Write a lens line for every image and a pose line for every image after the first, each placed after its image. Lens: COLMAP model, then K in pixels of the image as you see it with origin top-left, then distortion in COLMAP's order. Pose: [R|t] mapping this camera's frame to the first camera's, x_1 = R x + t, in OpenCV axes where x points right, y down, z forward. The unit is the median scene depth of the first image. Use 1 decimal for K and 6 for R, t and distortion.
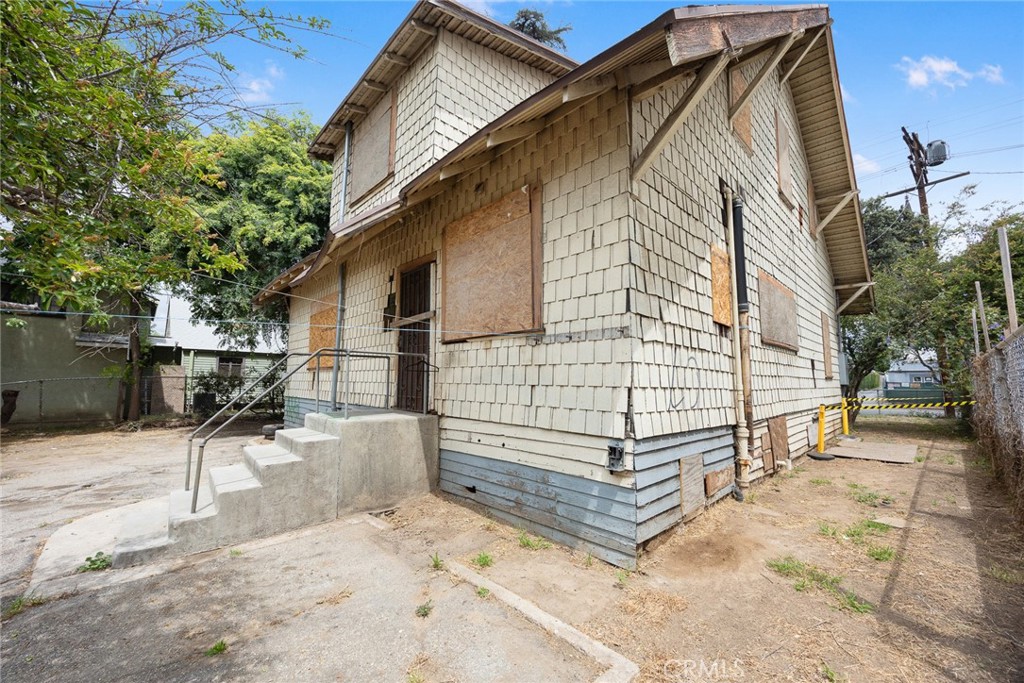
lens RADIAL K [[429.7, 0, 503.6], [0, 429.7, 339.0], [0, 0, 1]] dist [-0.012622, 0.000013]
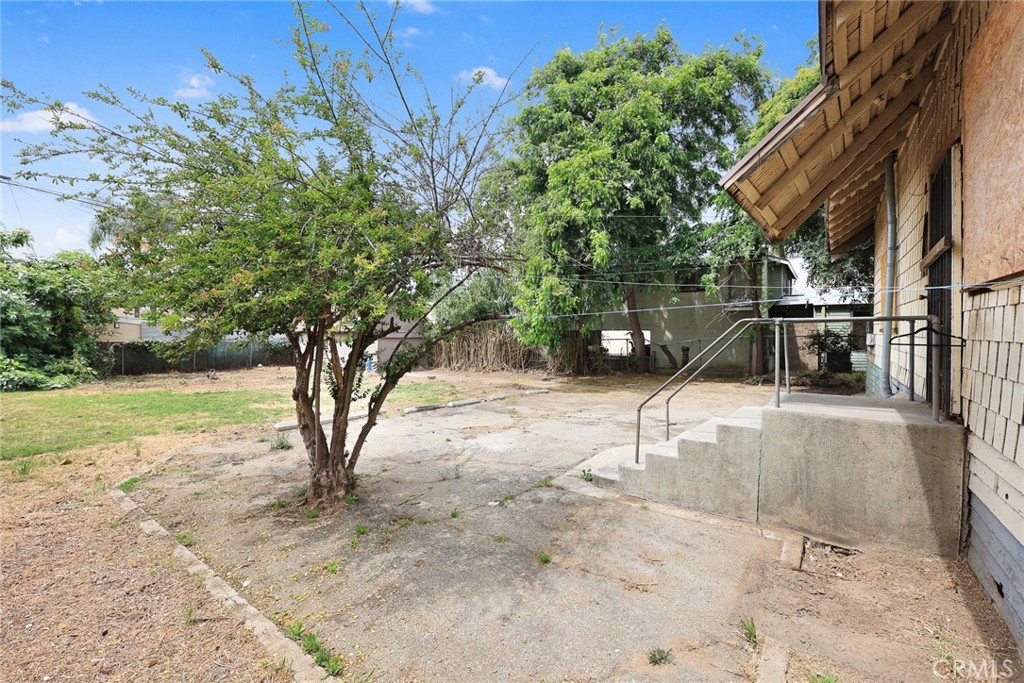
lens RADIAL K [[413.2, 0, 470.6], [0, 413.2, 332.5], [0, 0, 1]] dist [-0.002302, 0.000112]
pose [[0.098452, -0.013570, -0.995049, 0.353903], [0.115348, 0.993323, -0.002134, -0.014215], [0.988434, -0.114567, 0.099360, 0.391876]]
